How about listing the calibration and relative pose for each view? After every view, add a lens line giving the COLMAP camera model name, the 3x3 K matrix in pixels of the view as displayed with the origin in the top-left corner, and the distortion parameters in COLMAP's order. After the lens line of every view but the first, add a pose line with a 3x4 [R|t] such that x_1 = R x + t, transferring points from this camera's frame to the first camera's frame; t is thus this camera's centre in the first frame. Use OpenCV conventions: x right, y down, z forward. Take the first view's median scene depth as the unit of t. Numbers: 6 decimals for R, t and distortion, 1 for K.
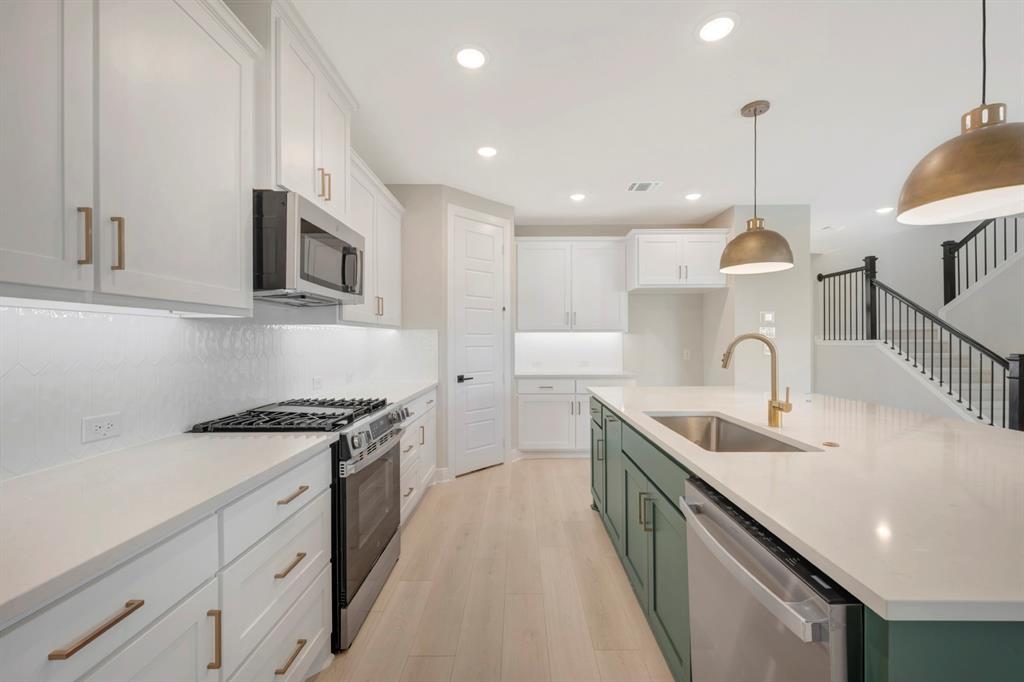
lens RADIAL K [[403.2, 0, 522.8], [0, 403.2, 342.6], [0, 0, 1]] dist [0.001110, -0.000013]
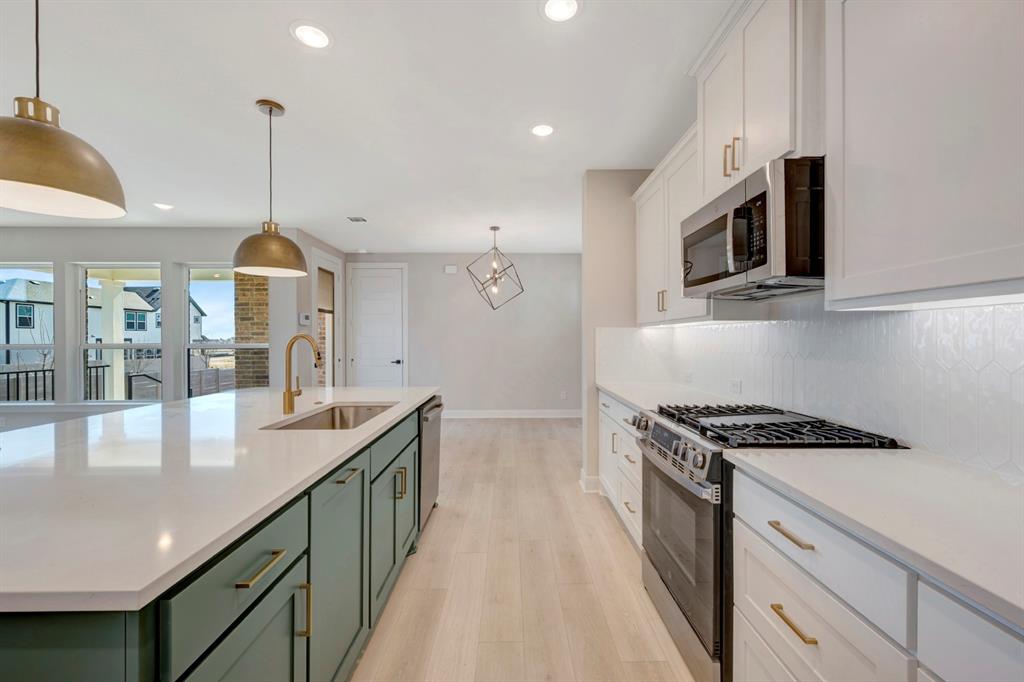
lens RADIAL K [[410.7, 0, 512.0], [0, 410.7, 341.0], [0, 0, 1]] dist [-0.000728, -0.000077]
pose [[-0.999916, 0.002784, -0.012675, -0.003518], [0.002688, 0.999968, 0.007597, -0.005026], [0.012696, 0.007562, -0.999891, 0.628939]]
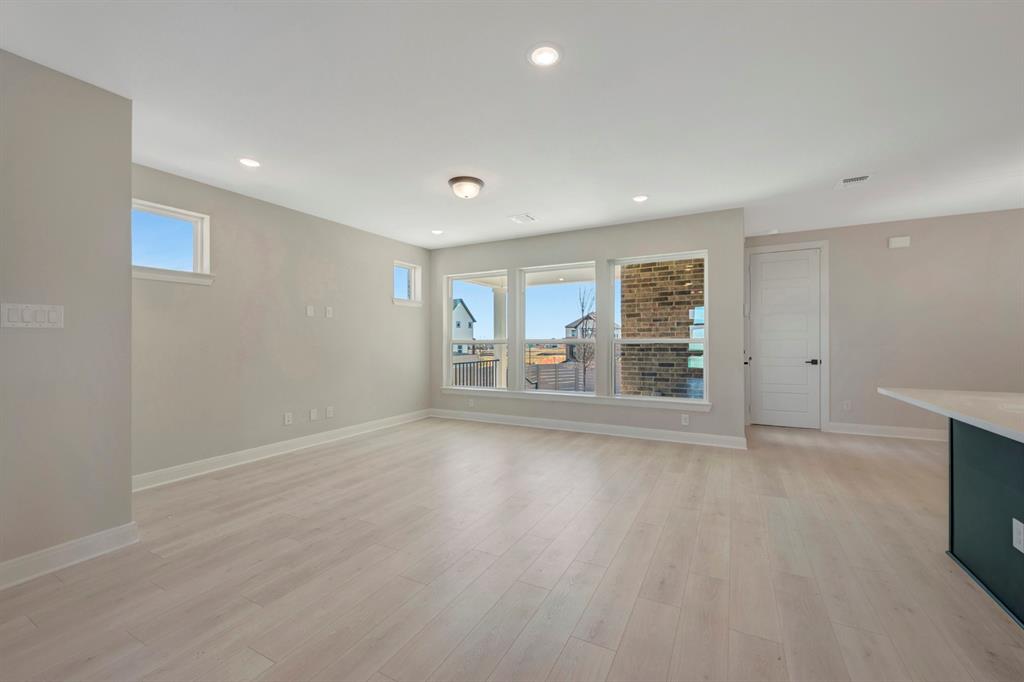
lens RADIAL K [[403.2, 0, 522.8], [0, 403.2, 342.6], [0, 0, 1]] dist [0.001110, -0.000013]
pose [[-0.887223, 0.003772, 0.461325, 0.478077], [0.006774, 0.999965, 0.004851, 0.008185], [-0.461291, 0.007429, -0.887218, 0.610508]]
